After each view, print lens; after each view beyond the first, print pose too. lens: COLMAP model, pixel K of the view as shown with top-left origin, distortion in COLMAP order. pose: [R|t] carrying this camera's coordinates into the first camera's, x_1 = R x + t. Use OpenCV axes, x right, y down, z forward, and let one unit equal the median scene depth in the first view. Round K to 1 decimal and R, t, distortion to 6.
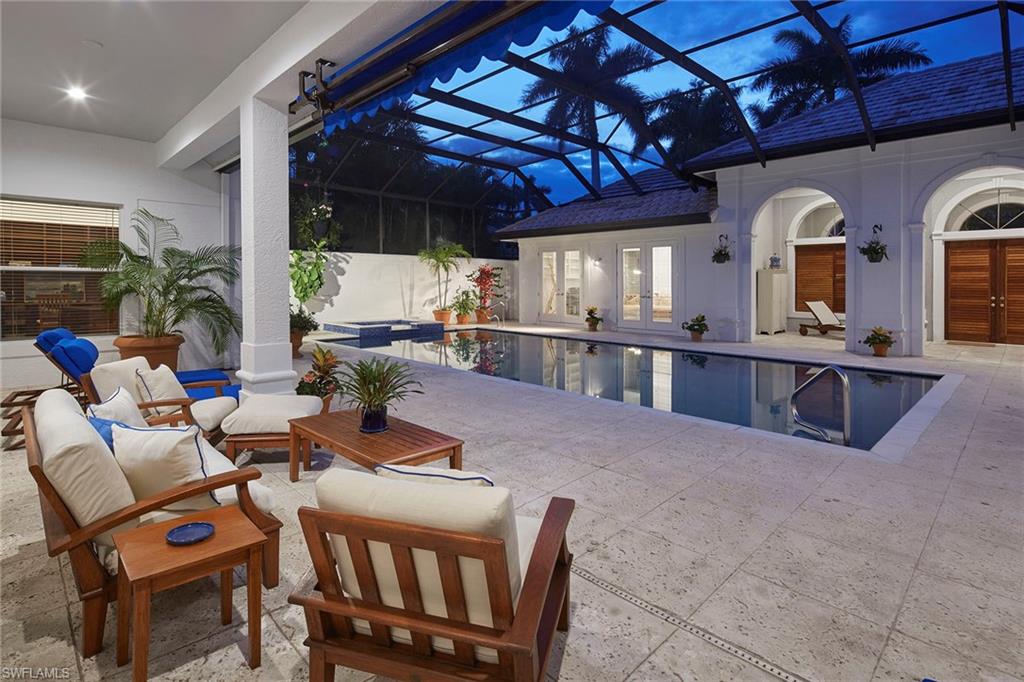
lens RADIAL K [[523.9, 0, 510.5], [0, 523.9, 287.8], [0, 0, 1]] dist [0.000235, -0.000254]
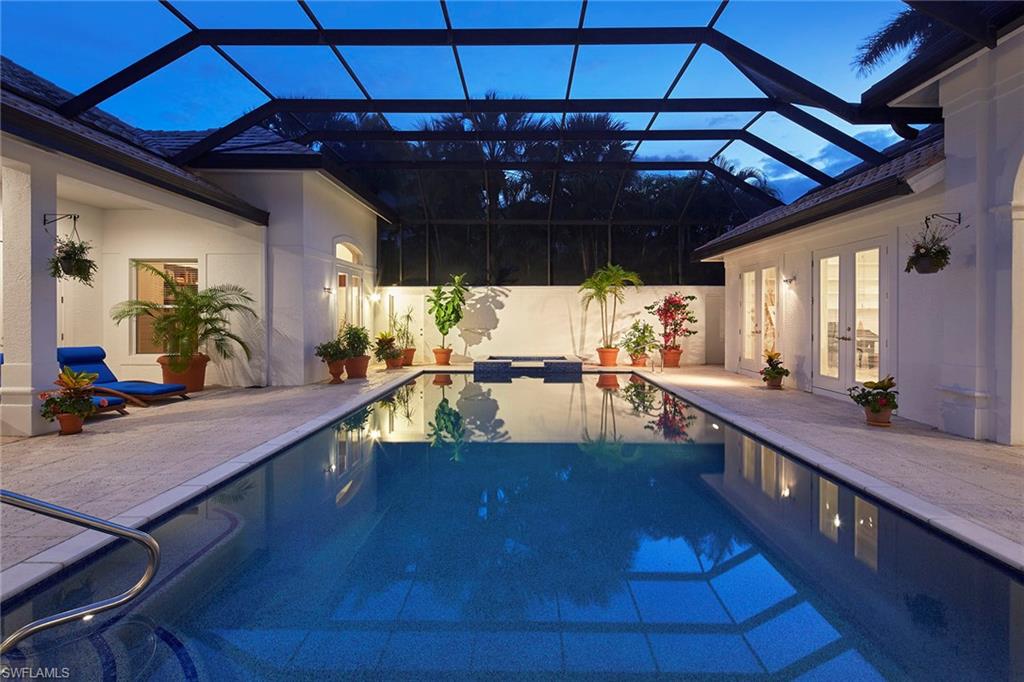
lens RADIAL K [[514.0, 0, 512.4], [0, 514.0, 320.2], [0, 0, 1]] dist [0.001044, -0.000155]
pose [[0.699652, 0.002436, -0.714479, 0.384010], [-0.005530, 0.999983, -0.002005, -0.000308], [0.714462, 0.005354, 0.699654, 0.316411]]
